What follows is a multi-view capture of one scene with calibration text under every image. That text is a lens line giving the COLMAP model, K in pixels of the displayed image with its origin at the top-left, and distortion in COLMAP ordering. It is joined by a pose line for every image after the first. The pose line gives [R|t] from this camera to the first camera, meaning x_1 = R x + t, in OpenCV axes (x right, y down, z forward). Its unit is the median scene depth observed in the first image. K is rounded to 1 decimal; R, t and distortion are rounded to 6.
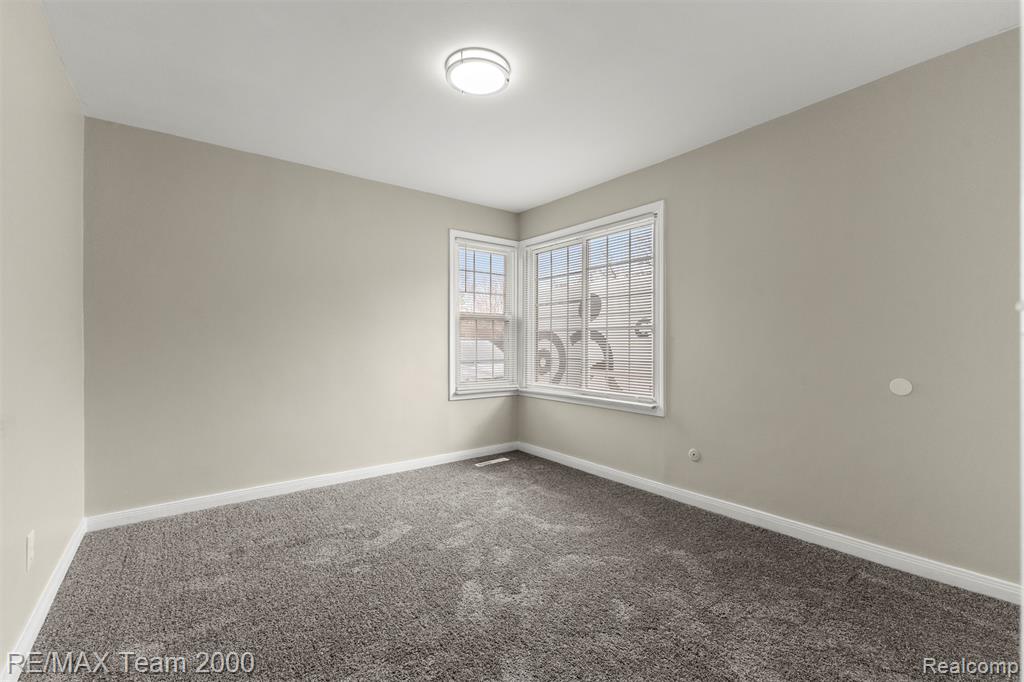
lens RADIAL K [[438.9, 0, 514.2], [0, 438.9, 335.6], [0, 0, 1]] dist [0.002105, -0.000708]
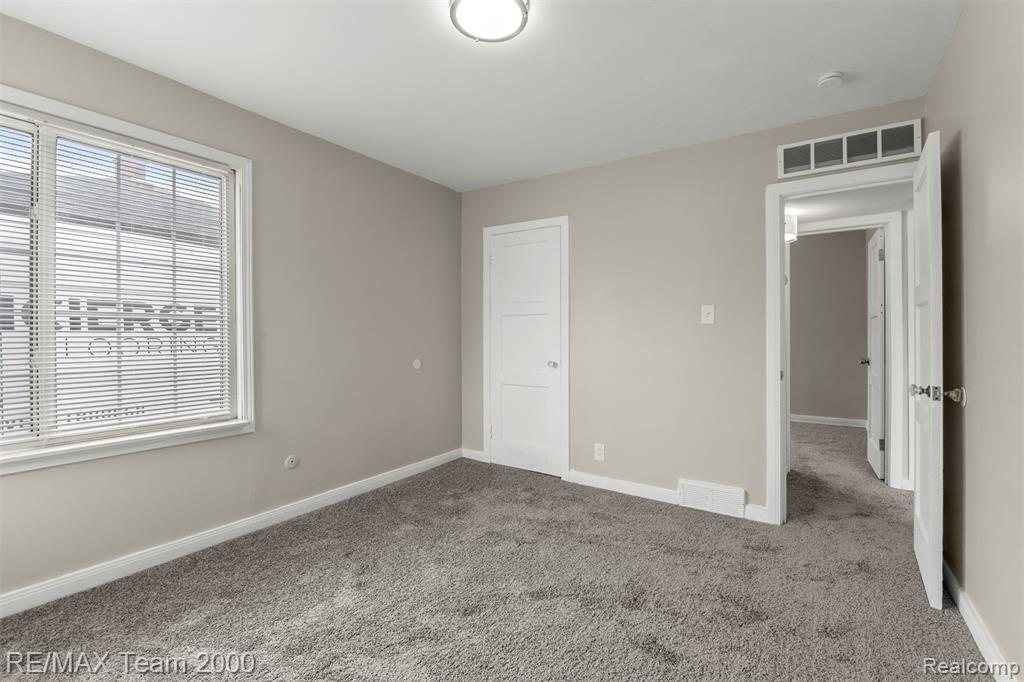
lens RADIAL K [[458.8, 0, 515.3], [0, 458.8, 334.9], [0, 0, 1]] dist [-0.009577, -0.000200]
pose [[-0.311385, -0.001751, 0.950282, -0.673695], [-0.005836, 0.999983, -0.000069, 0.006878], [-0.950266, -0.005568, -0.311390, 0.914911]]
